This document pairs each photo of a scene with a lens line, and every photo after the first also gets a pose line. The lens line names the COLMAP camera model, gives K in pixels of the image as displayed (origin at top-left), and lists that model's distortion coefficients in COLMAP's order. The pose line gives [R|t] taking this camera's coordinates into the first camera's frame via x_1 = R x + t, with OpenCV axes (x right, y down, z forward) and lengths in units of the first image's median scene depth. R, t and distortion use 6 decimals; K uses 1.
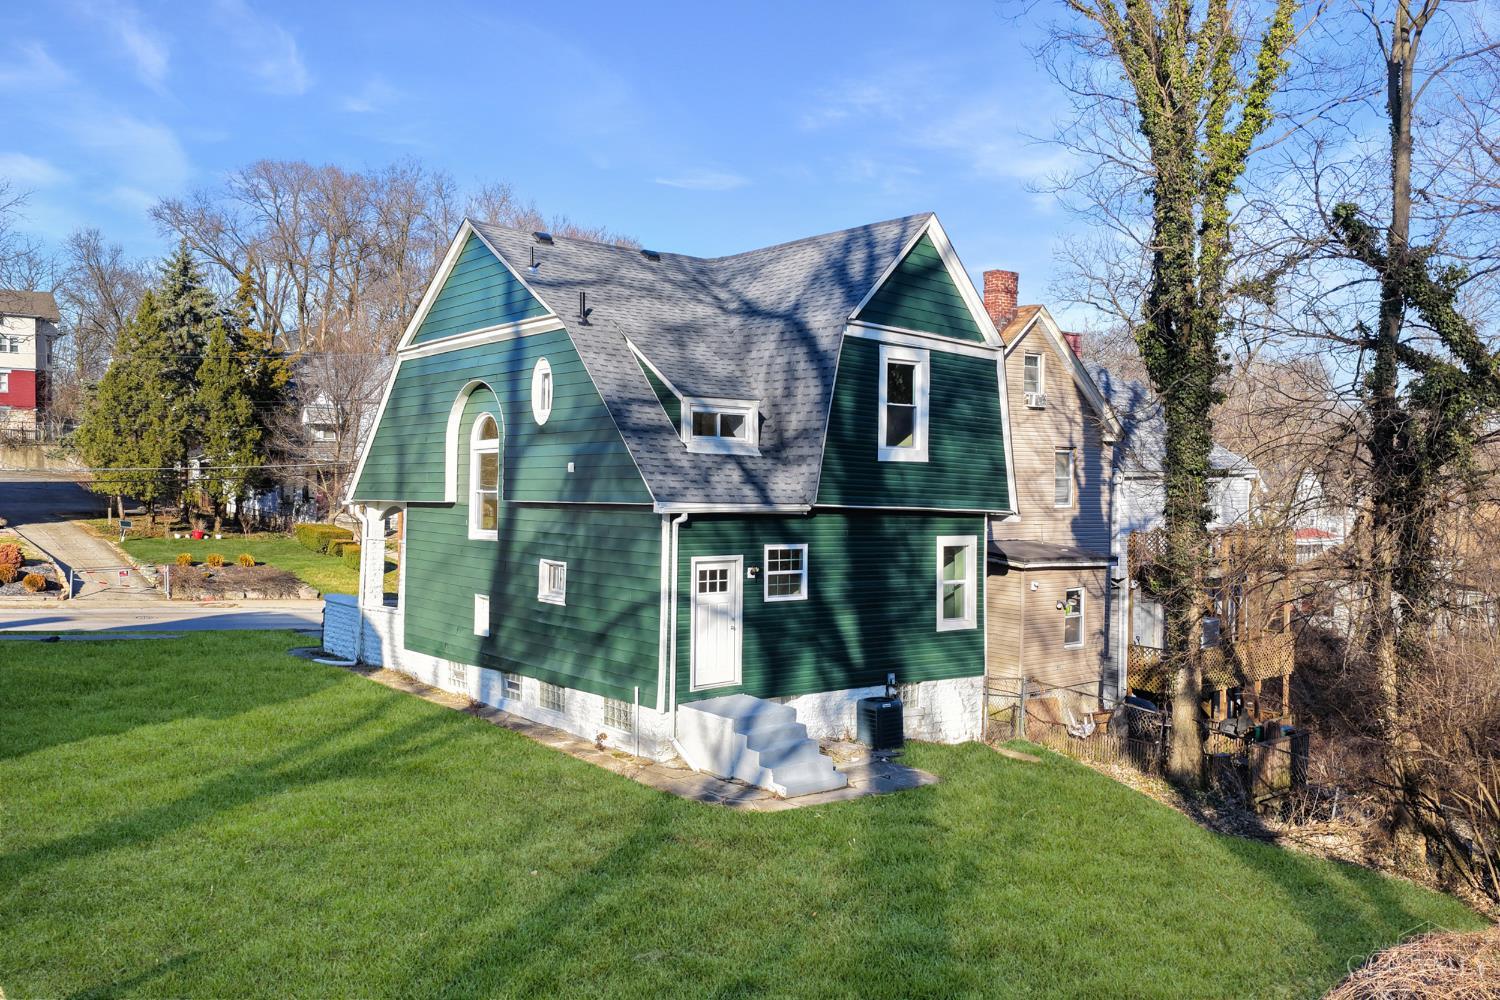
lens RADIAL K [[1238.5, 0, 750.0], [0, 1238.5, 500.0], [0, 0, 1]] dist [-0.005044, 0.005809]
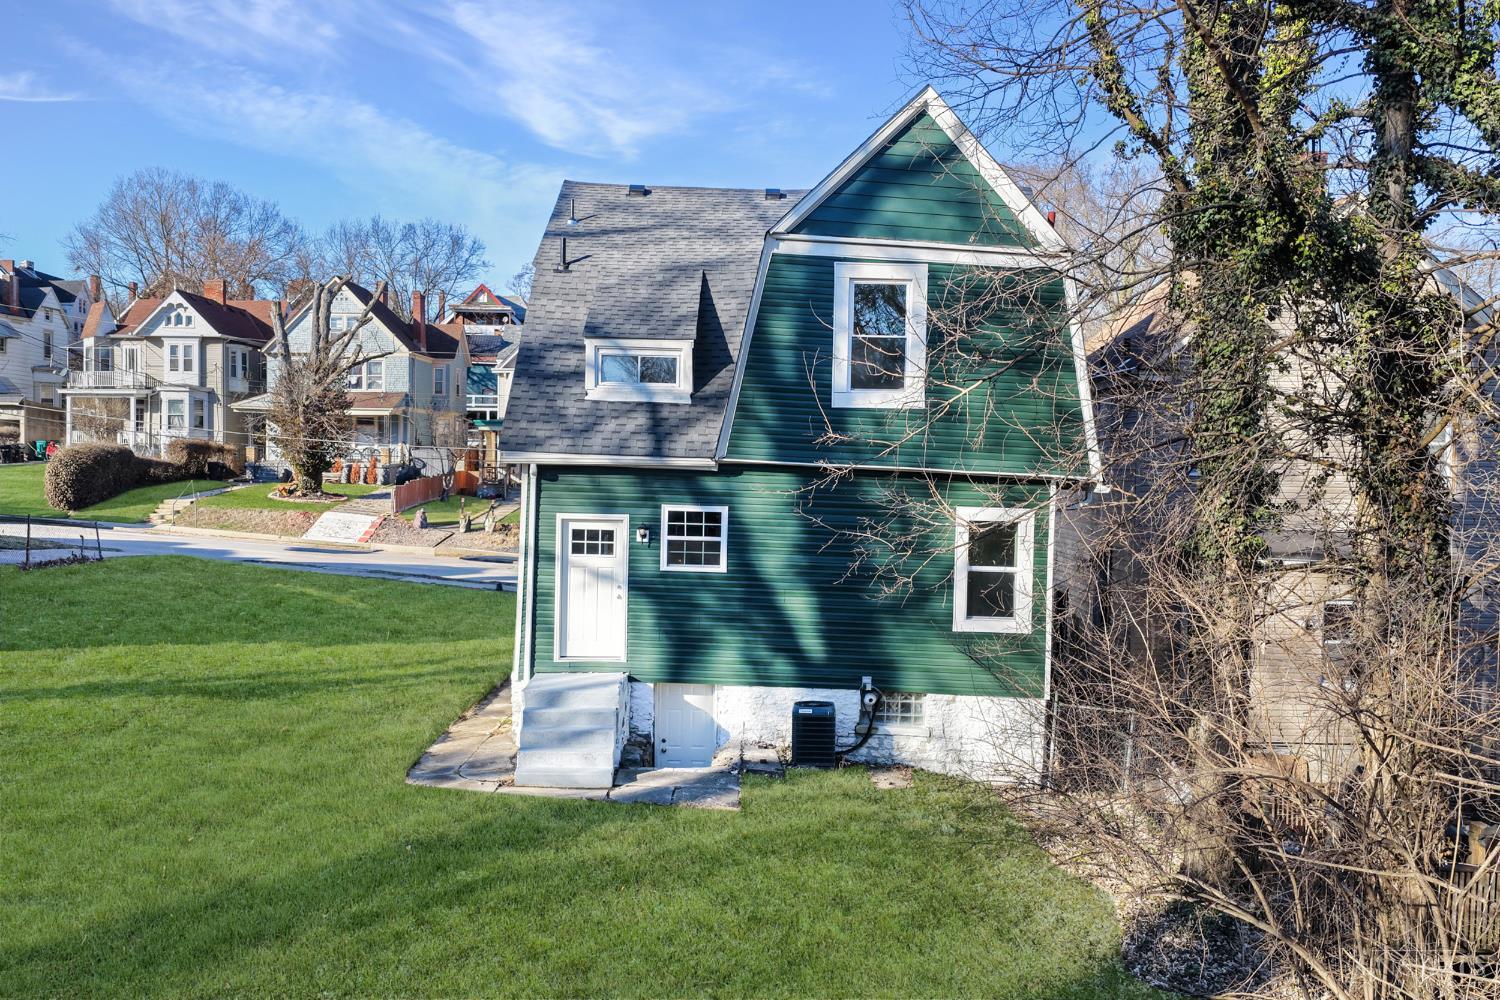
lens RADIAL K [[1238.5, 0, 750.0], [0, 1238.5, 500.0], [0, 0, 1]] dist [-0.005044, 0.005809]
pose [[0.773611, 0.017844, -0.633410, 0.545901], [-0.021156, 0.999773, 0.002326, 0.026665], [0.633308, 0.011601, 0.773813, 0.332020]]
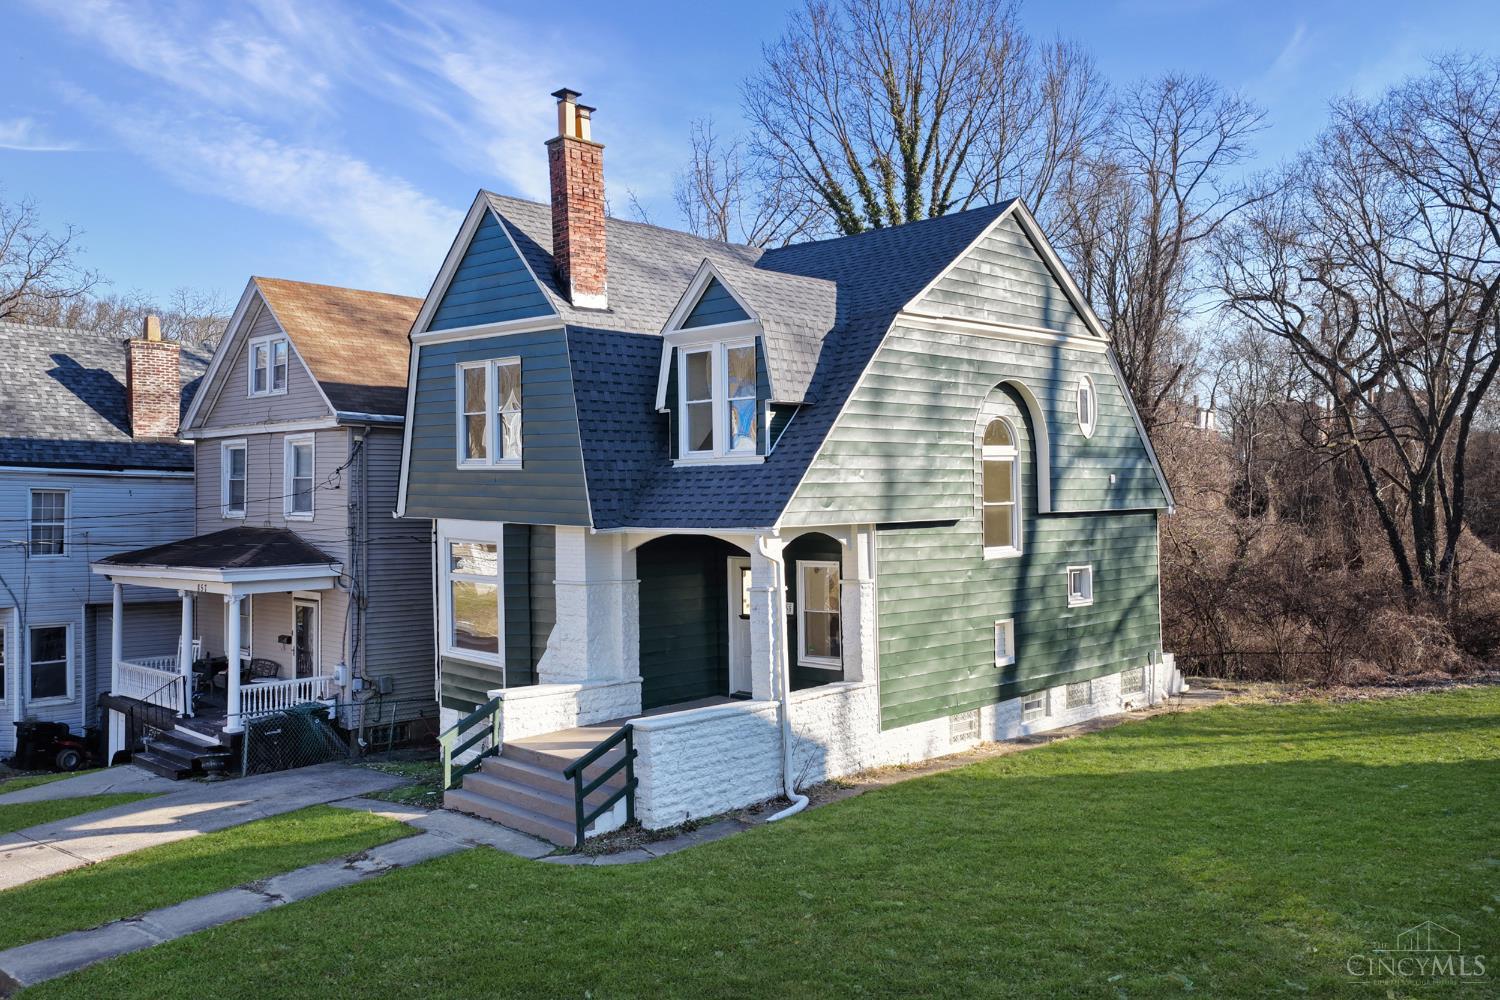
lens RADIAL K [[1238.5, 0, 750.0], [0, 1238.5, 500.0], [0, 0, 1]] dist [-0.005044, 0.005809]
pose [[-0.135781, -0.017492, 0.990584, -1.122073], [0.005568, 0.999815, 0.018418, -0.028193], [-0.990723, 0.008016, -0.135658, 1.363806]]
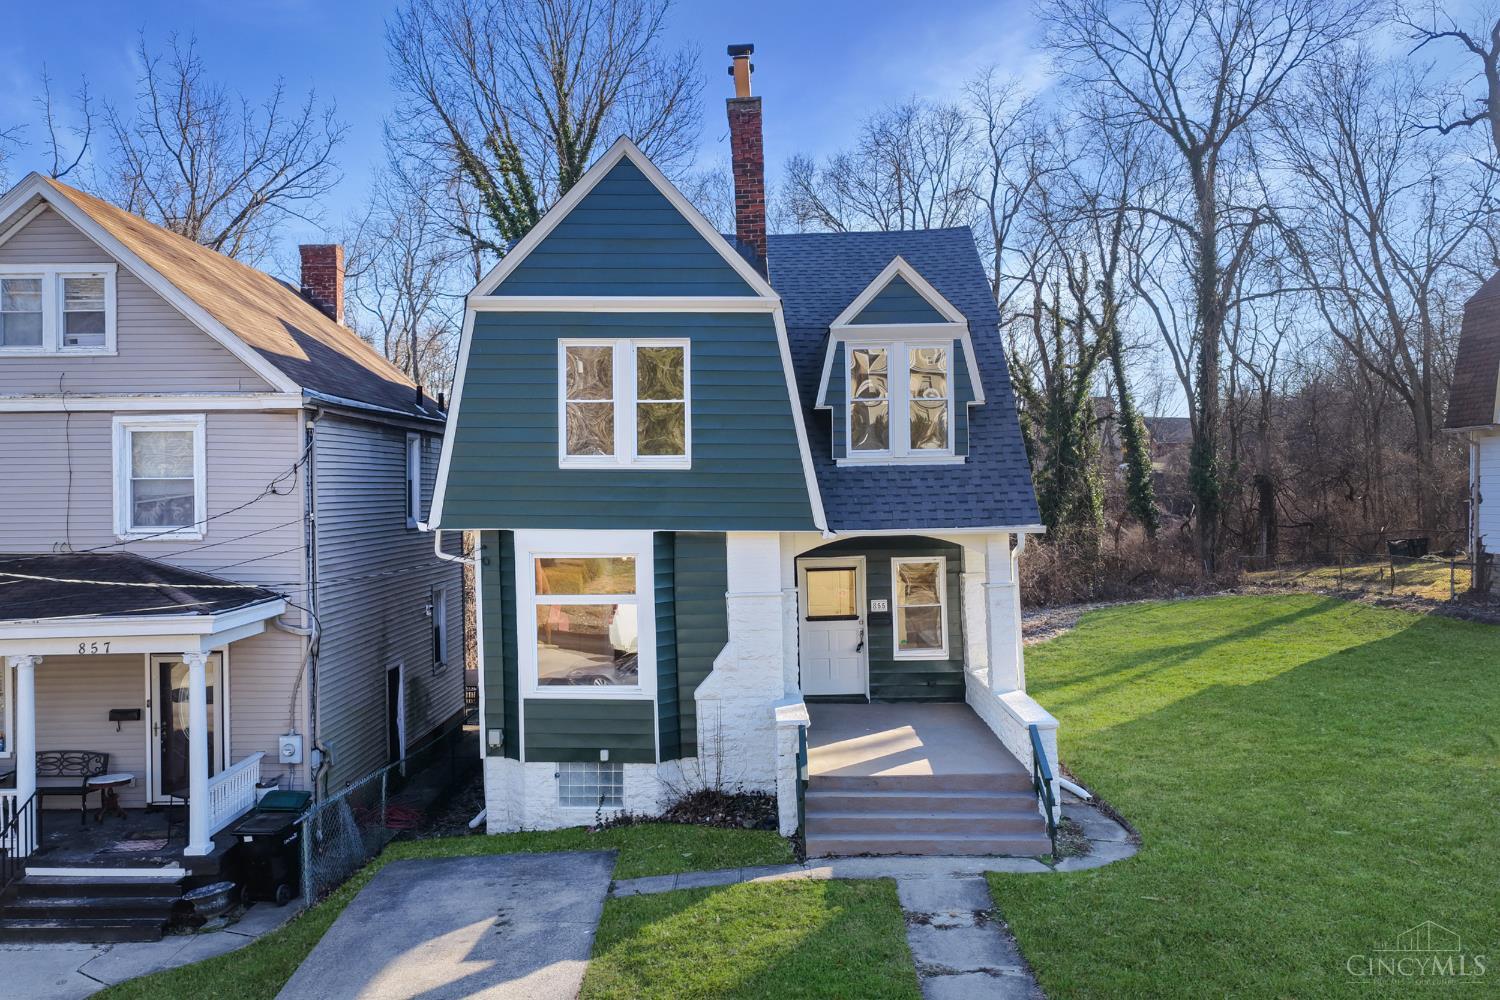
lens RADIAL K [[1238.5, 0, 750.0], [0, 1238.5, 500.0], [0, 0, 1]] dist [-0.005044, 0.005809]
pose [[-0.775153, -0.012169, 0.631656, -0.783393], [0.005056, 0.999663, 0.025463, -0.033662], [-0.631753, 0.022931, -0.774831, 1.904967]]
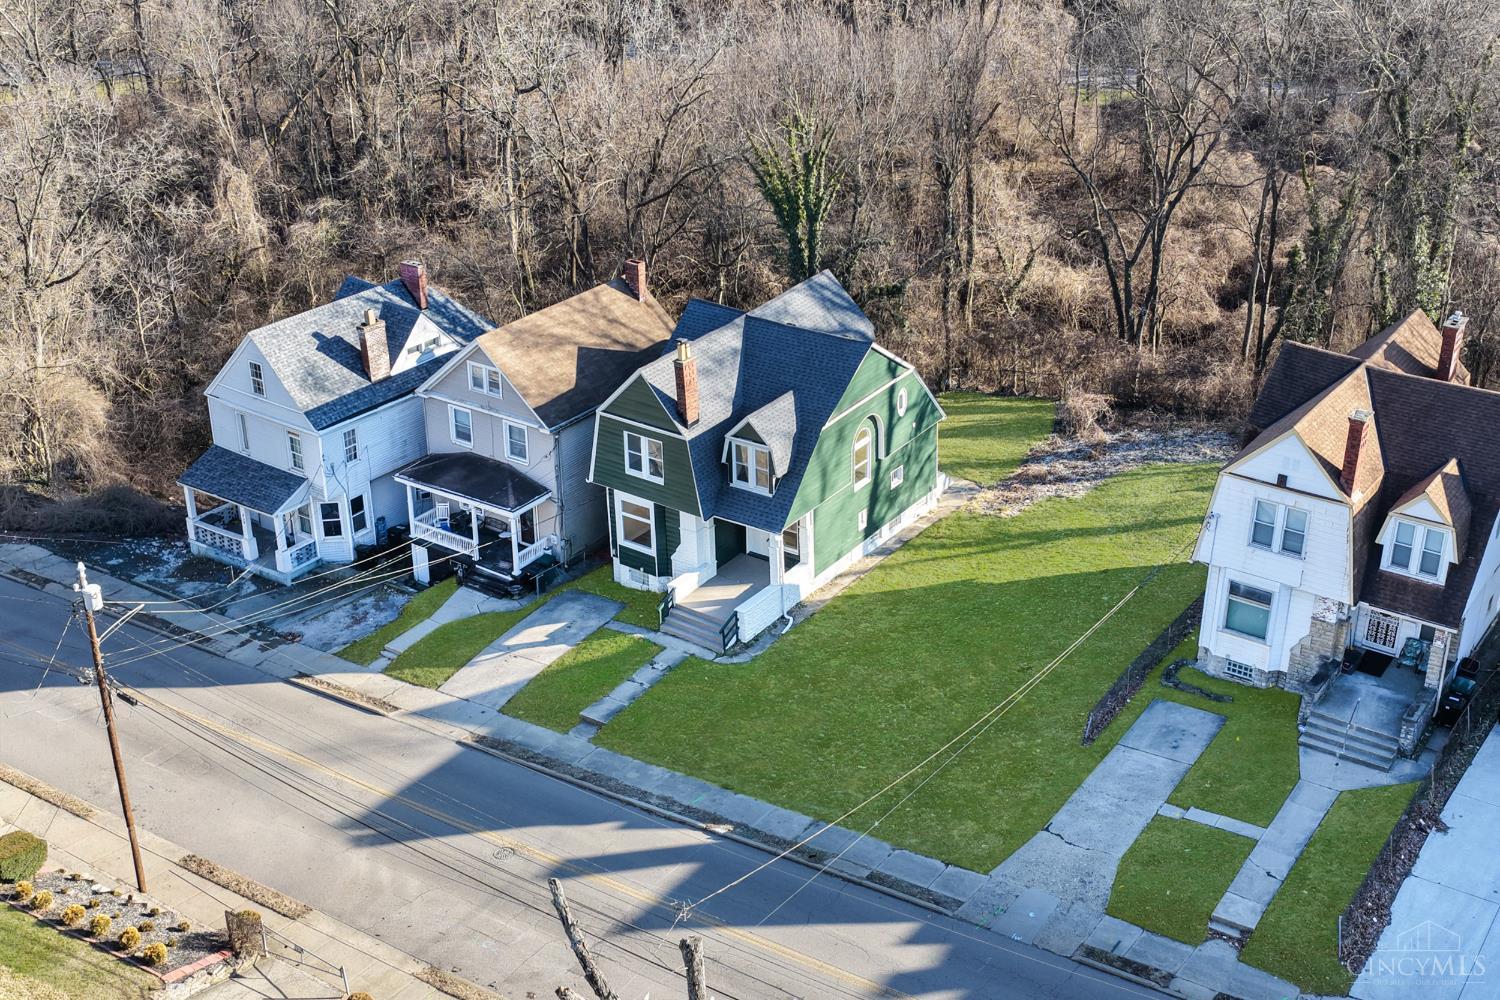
lens RADIAL K [[1766.5, 0, 750.0], [0, 1766.5, 500.0], [0, 0, 1]] dist [-0.003450, 0.004279]
pose [[-0.280153, -0.429722, 0.858401, -2.628181], [0.011548, 0.892636, 0.450629, -1.195332], [-0.959886, 0.136158, -0.245113, 1.923877]]
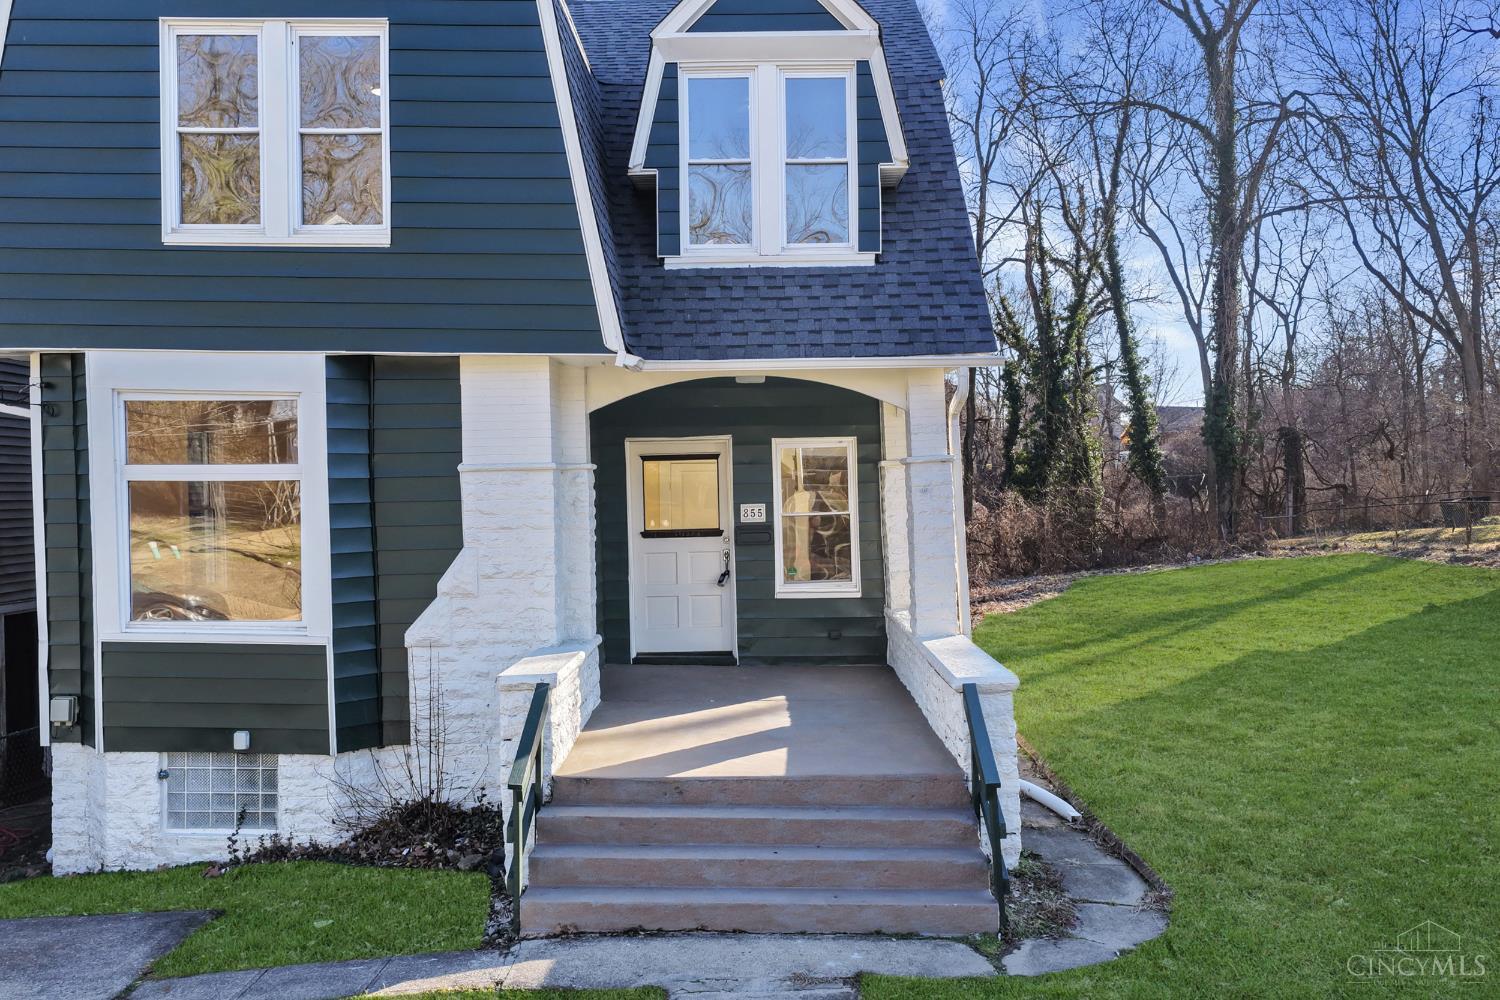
lens RADIAL K [[1238.5, 0, 750.0], [0, 1238.5, 500.0], [0, 0, 1]] dist [-0.005044, 0.005809]
pose [[-0.775857, -0.014221, 0.630749, -0.667074], [0.001161, 0.999712, 0.023969, 0.037548], [-0.630908, 0.019329, -0.775617, 1.633789]]
